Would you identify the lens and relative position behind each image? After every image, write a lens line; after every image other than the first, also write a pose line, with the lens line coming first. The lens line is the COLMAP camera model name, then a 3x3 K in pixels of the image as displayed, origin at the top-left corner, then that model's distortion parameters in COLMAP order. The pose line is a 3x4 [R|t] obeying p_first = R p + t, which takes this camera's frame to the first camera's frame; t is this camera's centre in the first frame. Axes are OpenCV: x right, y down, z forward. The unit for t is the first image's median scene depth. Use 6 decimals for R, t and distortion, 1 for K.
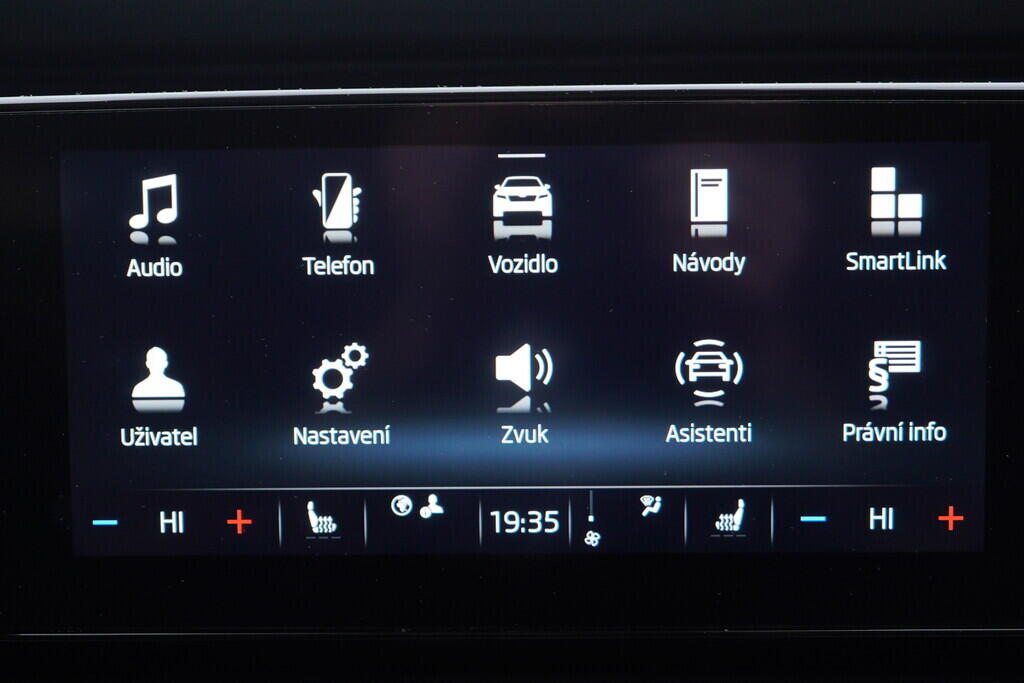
lens RADIAL K [[1042.4, 0, 511.1], [0, 1042.4, 350.9], [0, 0, 1]] dist [0.006918, 0.000000]
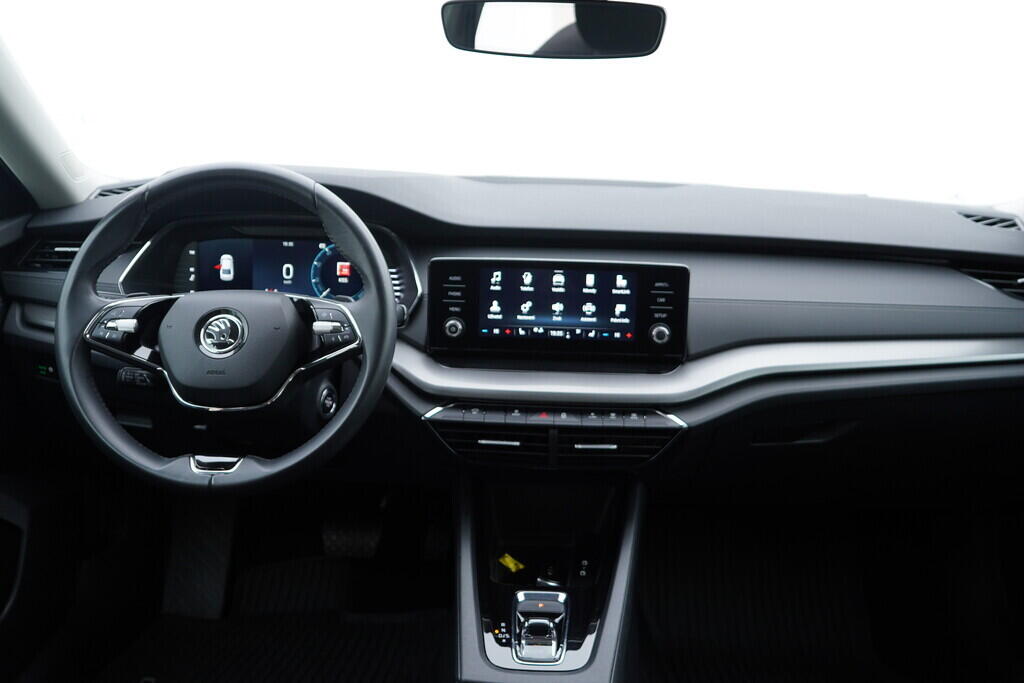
lens RADIAL K [[1042.4, 0, 511.2], [0, 1042.4, 352.7], [0, 0, 1]] dist [0.006918, 0.000000]
pose [[0.999271, 0.038000, -0.003784, -0.217464], [-0.037586, 0.996199, 0.078583, -0.179443], [0.006755, -0.078383, 0.996900, -4.897249]]
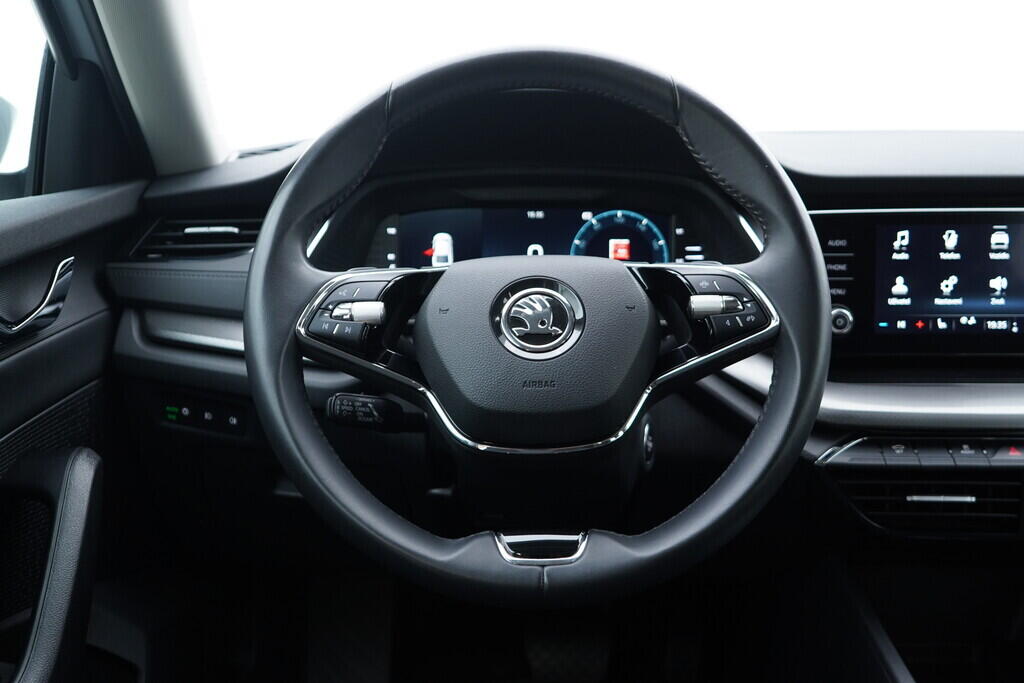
lens RADIAL K [[1042.4, 0, 511.6], [0, 1042.4, 360.8], [0, 0, 1]] dist [0.006918, 0.000000]
pose [[0.999813, 0.007622, 0.017781, -1.804728], [-0.007631, 0.999971, 0.000425, 0.307256], [-0.017777, -0.000560, 0.999842, -2.730815]]
